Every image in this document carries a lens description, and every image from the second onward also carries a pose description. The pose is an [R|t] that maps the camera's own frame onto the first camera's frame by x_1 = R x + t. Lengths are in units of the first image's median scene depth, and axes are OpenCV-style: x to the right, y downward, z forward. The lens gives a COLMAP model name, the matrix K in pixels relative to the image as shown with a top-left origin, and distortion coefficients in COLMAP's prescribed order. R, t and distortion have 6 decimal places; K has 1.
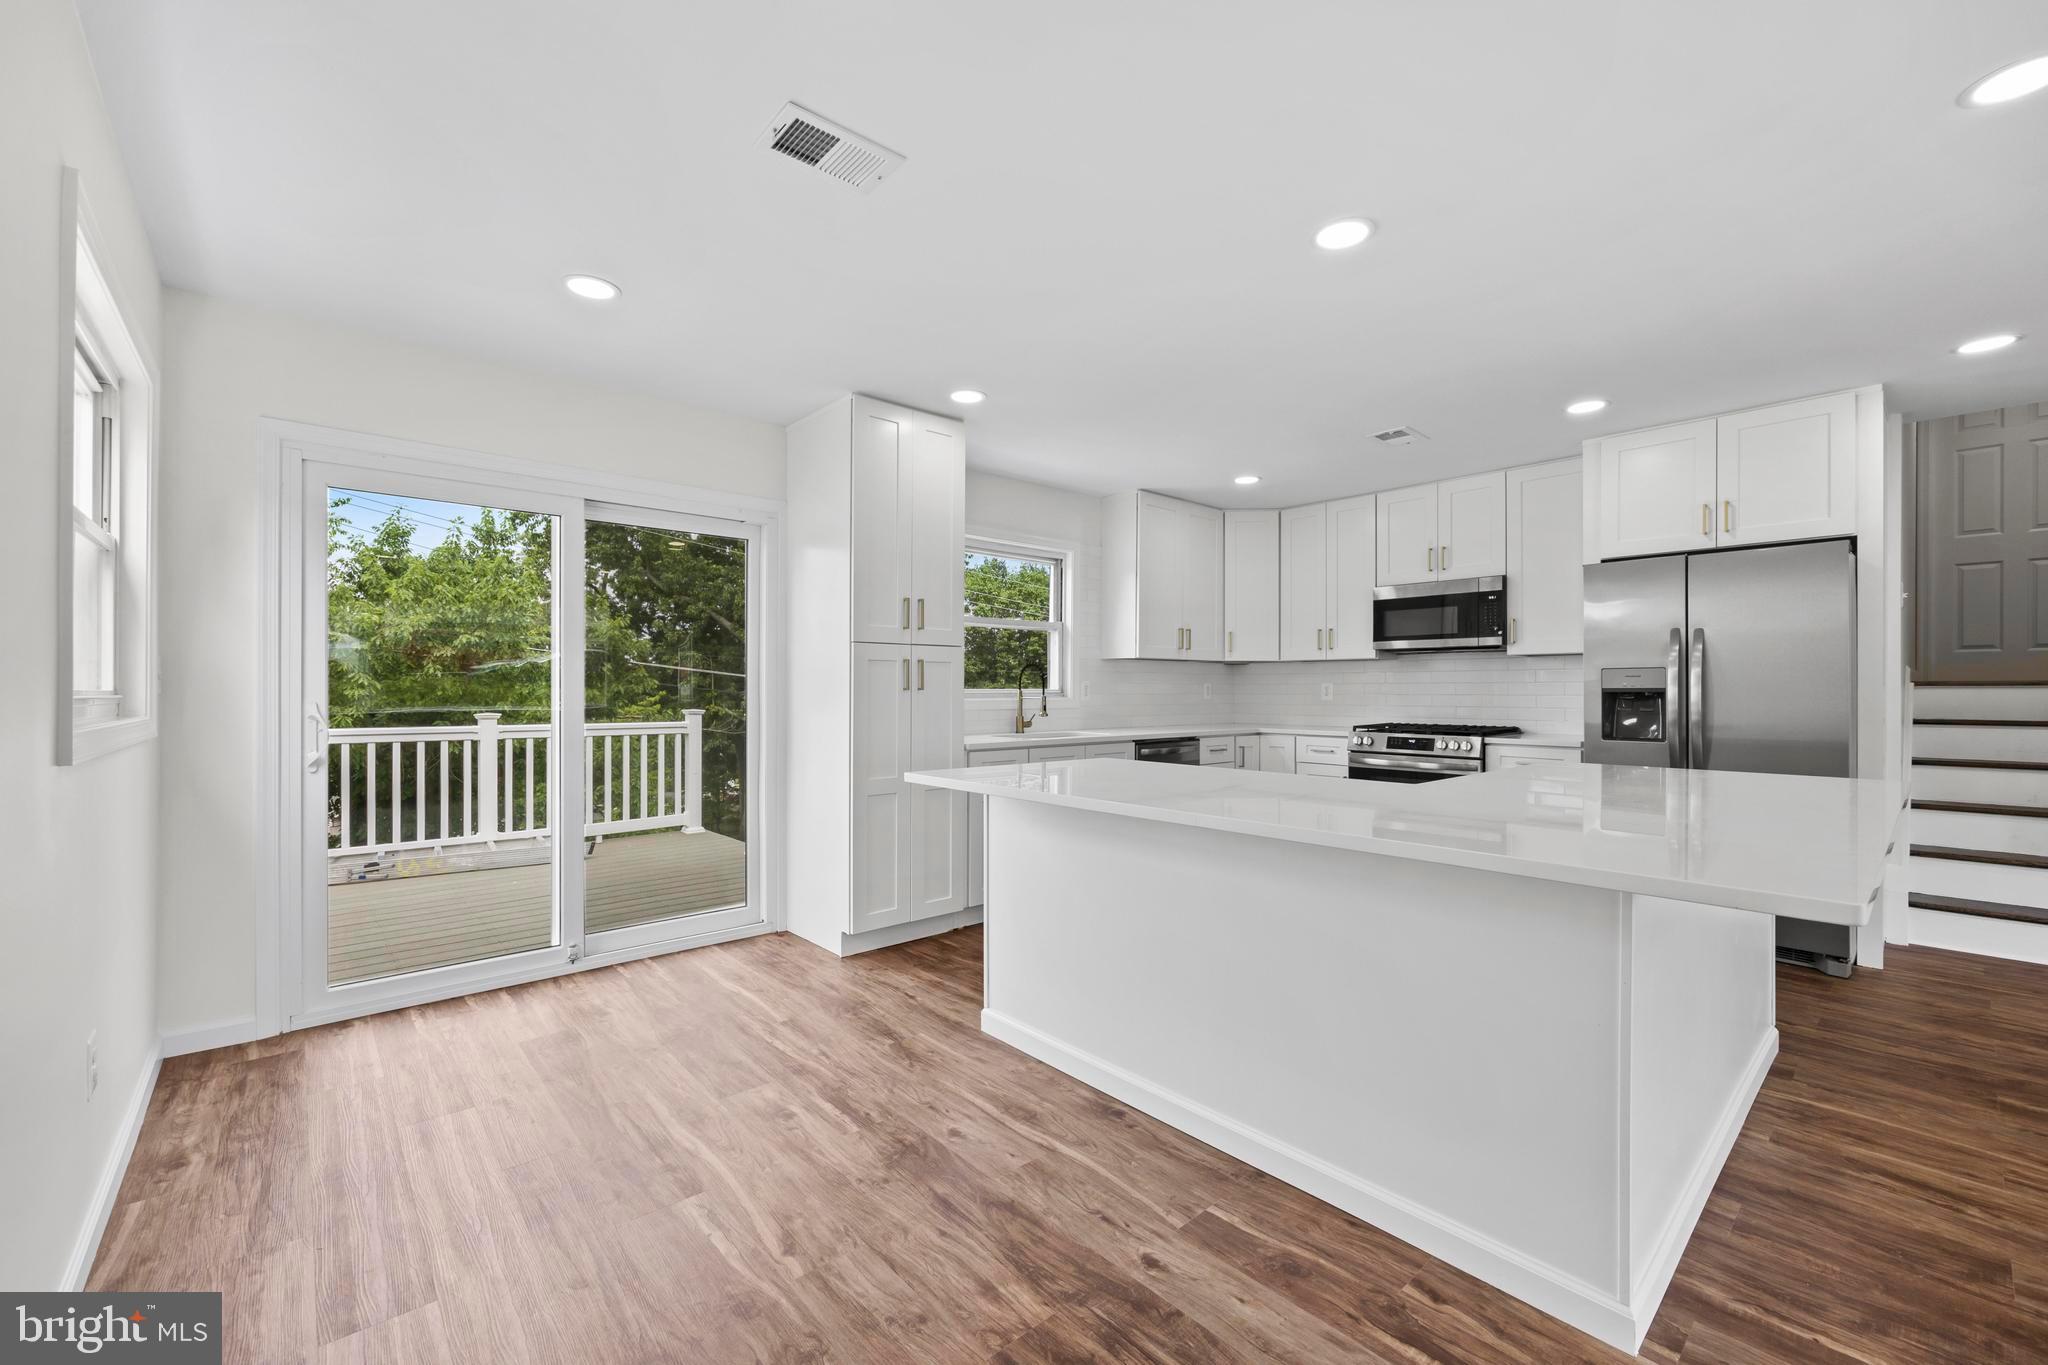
lens RADIAL K [[826.1, 0, 1022.4], [0, 826.1, 690.4], [0, 0, 1]] dist [-0.005004, 0.000431]
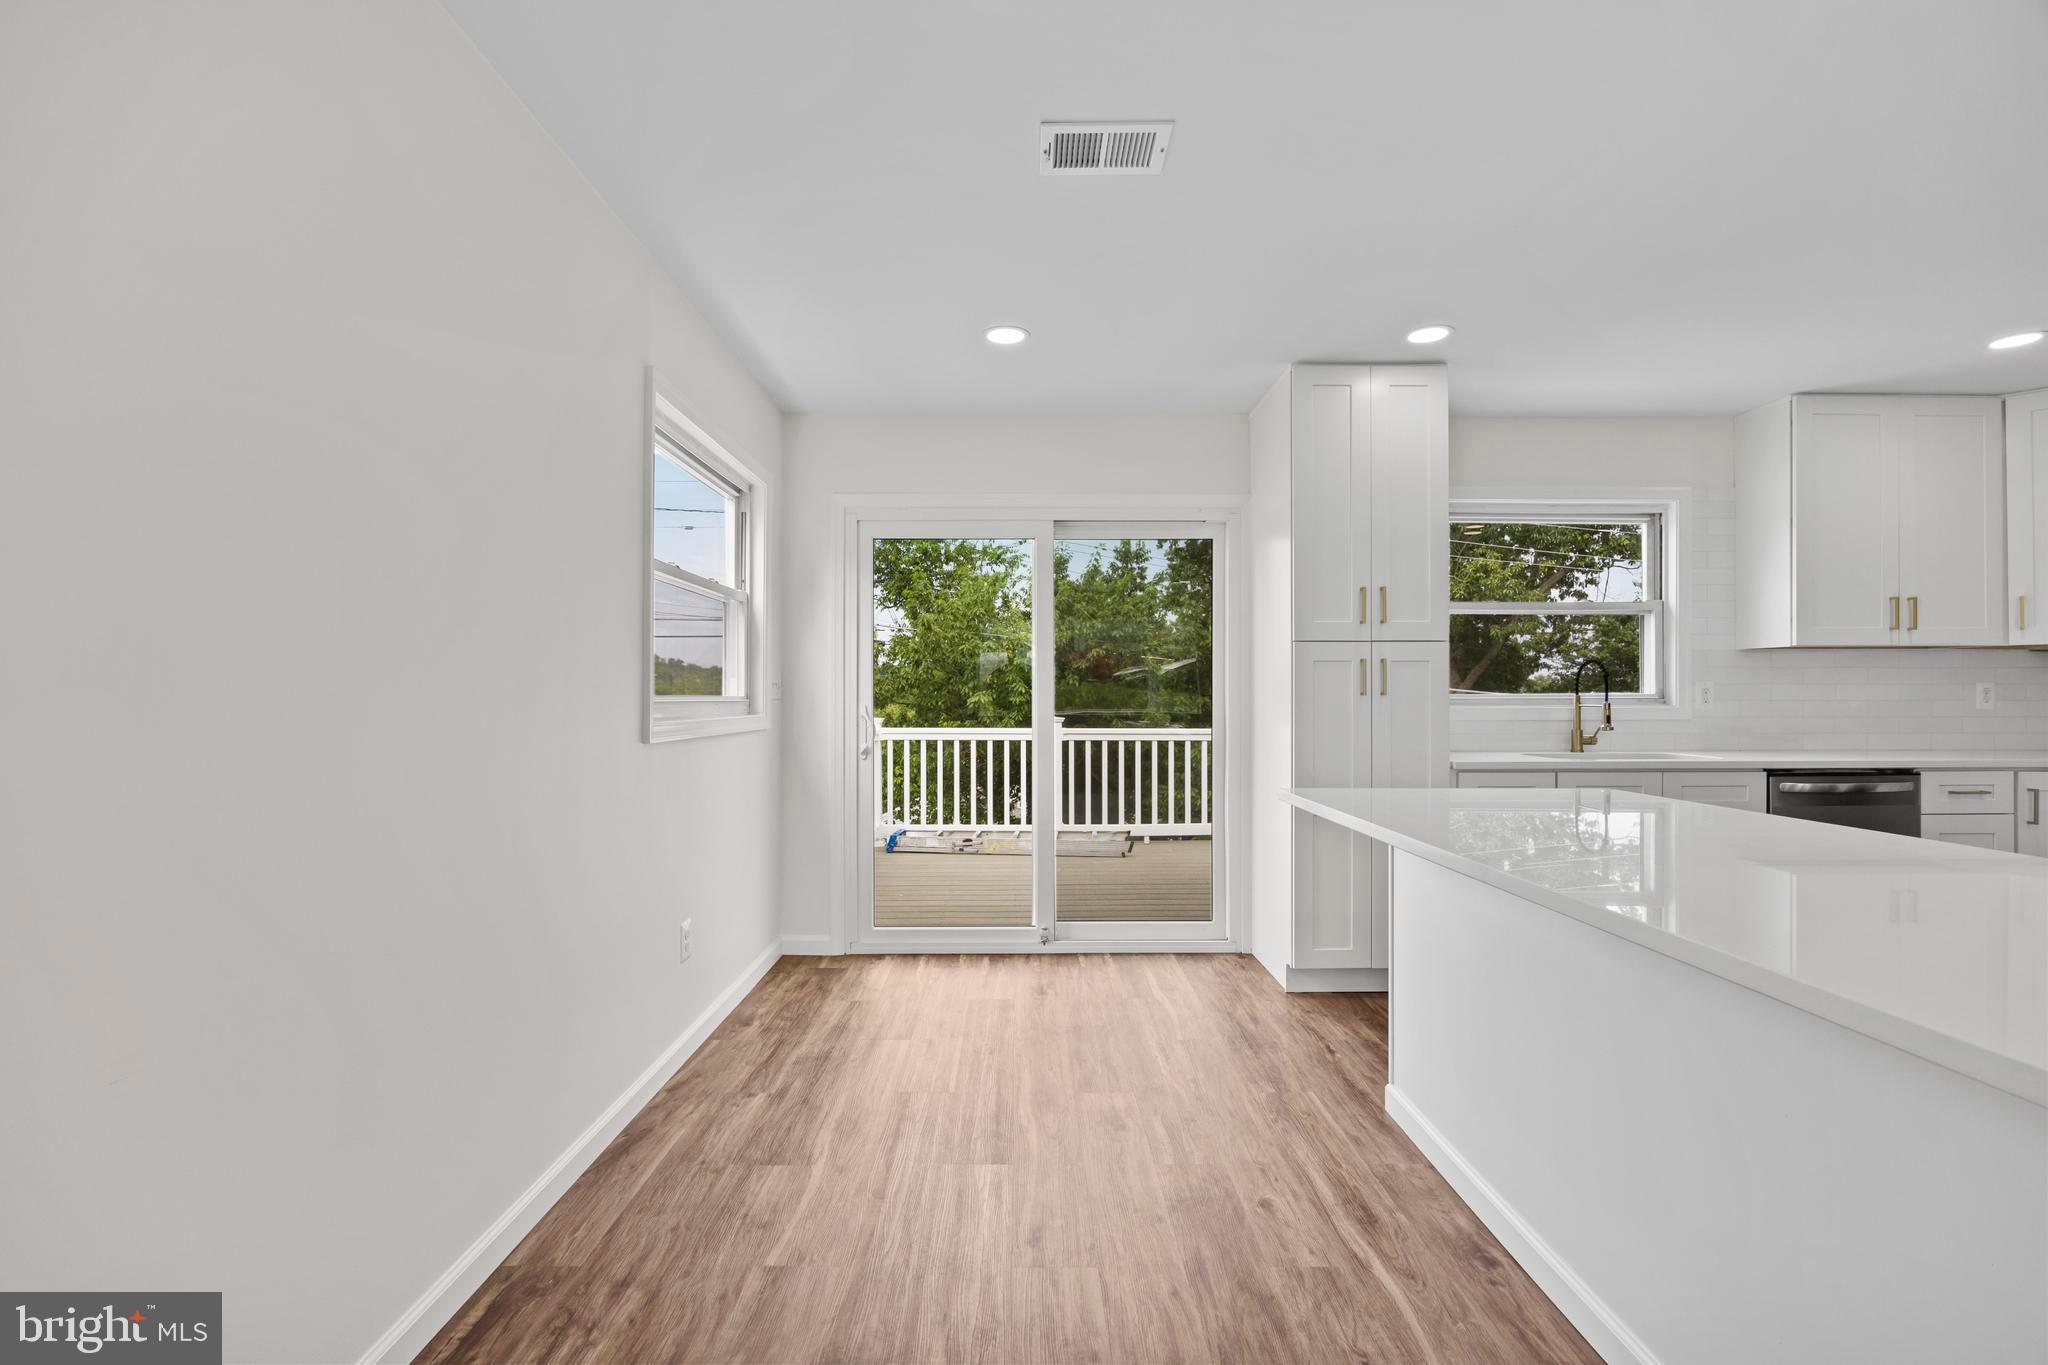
lens RADIAL K [[901.7, 0, 1020.8], [0, 901.7, 691.1], [0, 0, 1]] dist [-0.016380, 0.000003]
pose [[0.749407, -0.006051, -0.662082, 0.214675], [0.001332, 0.999970, -0.007632, 0.002252], [0.662108, 0.004837, 0.749393, 0.073193]]
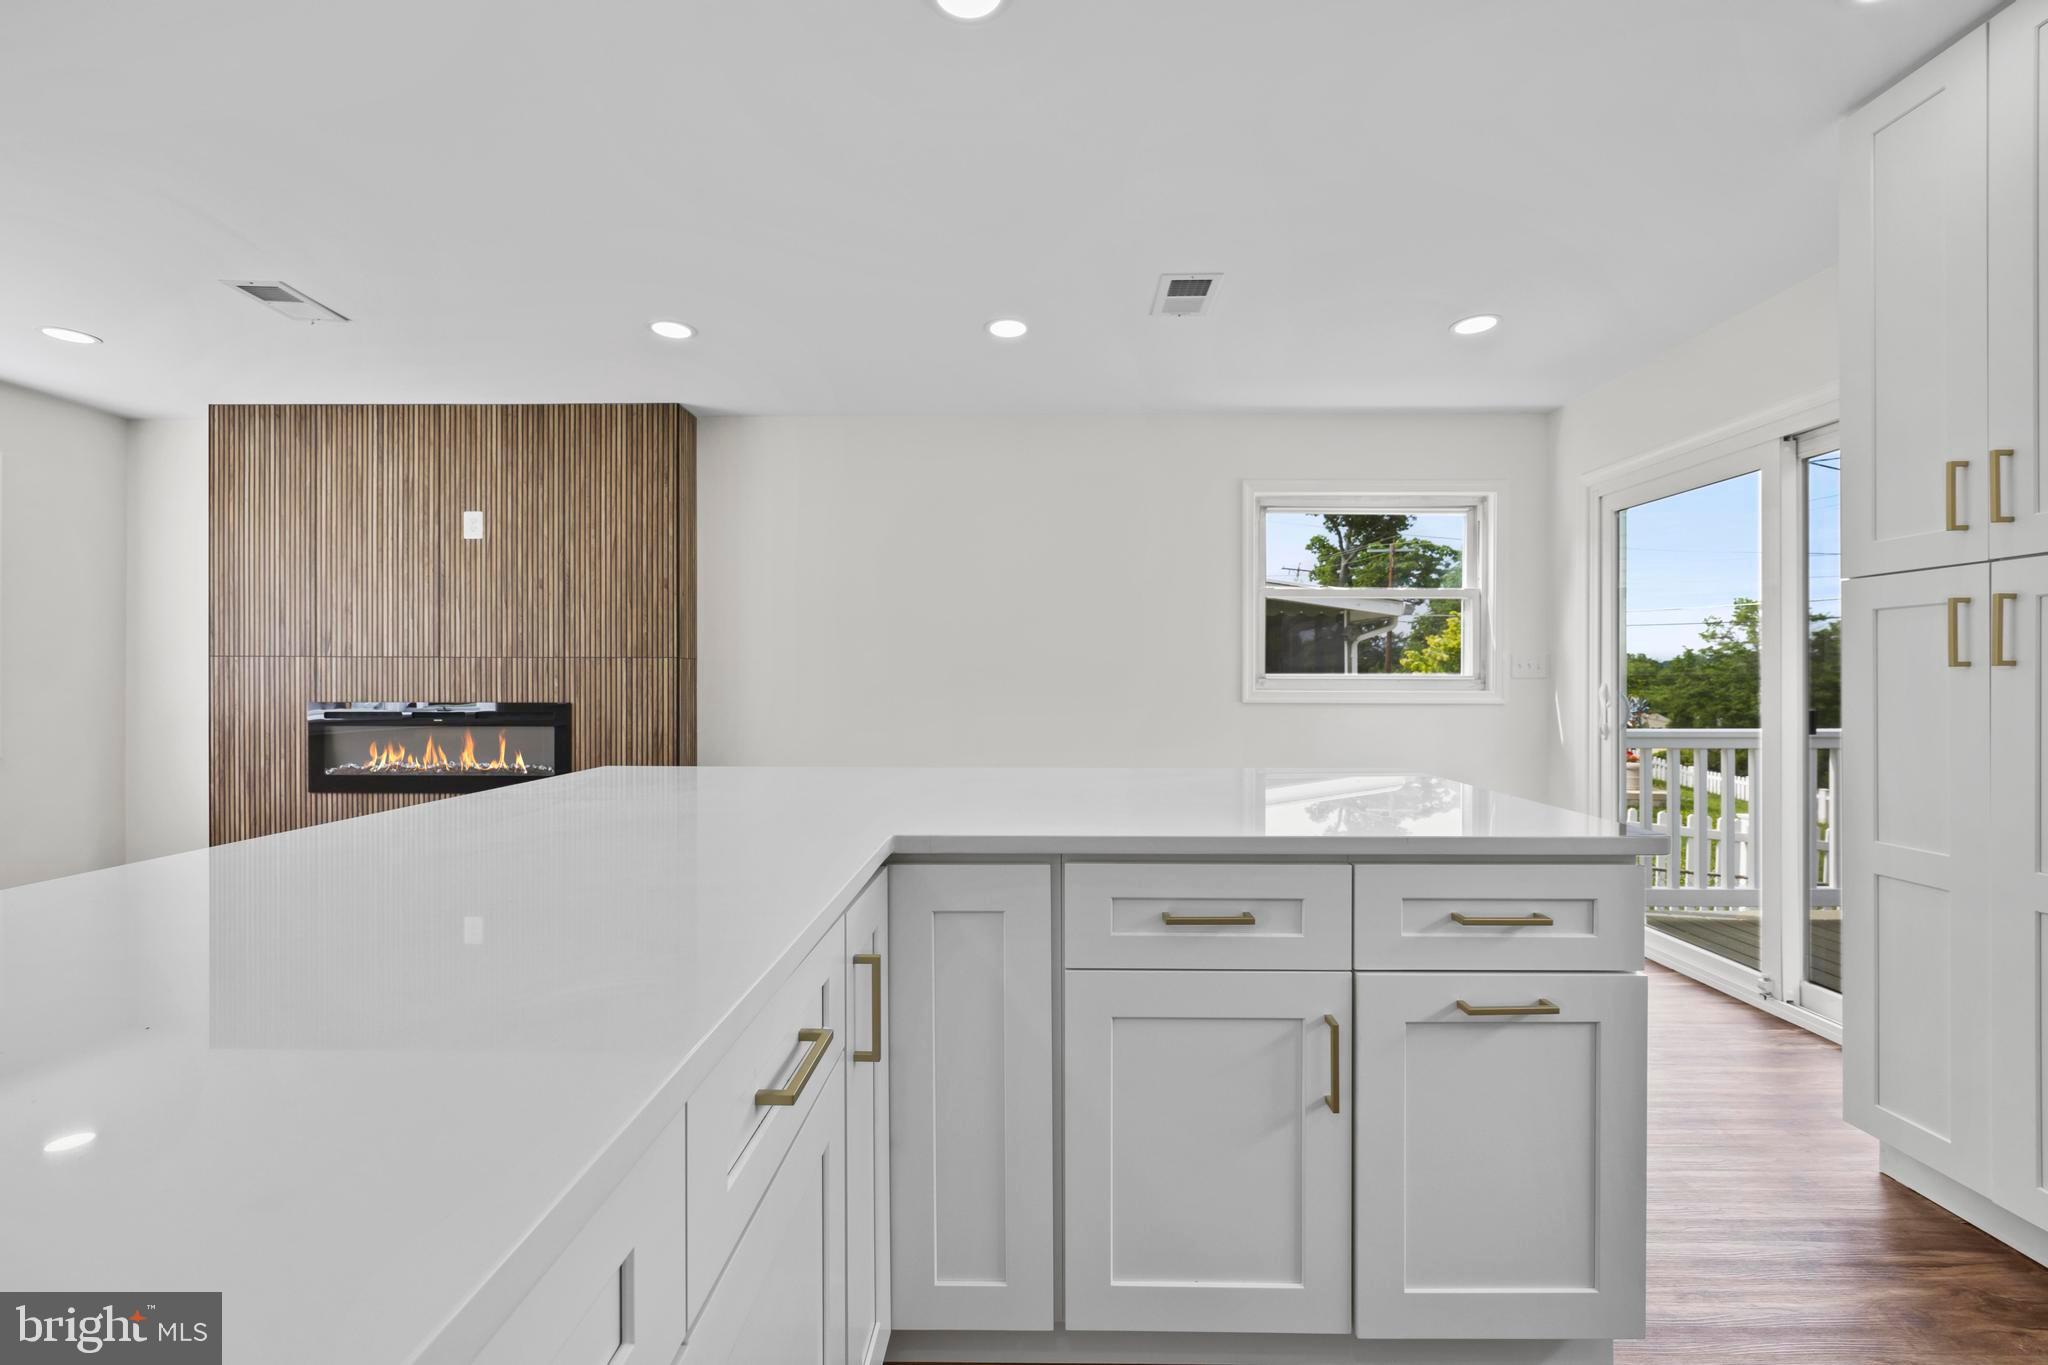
lens RADIAL K [[832.0, 0, 1025.6], [0, 832.0, 680.1], [0, 0, 1]] dist [-0.003206, 0.000397]
pose [[-0.679328, -0.003840, -0.733824, 0.547382], [-0.002247, 0.999993, -0.003153, 0.010352], [0.733831, -0.000492, -0.679332, 0.962084]]
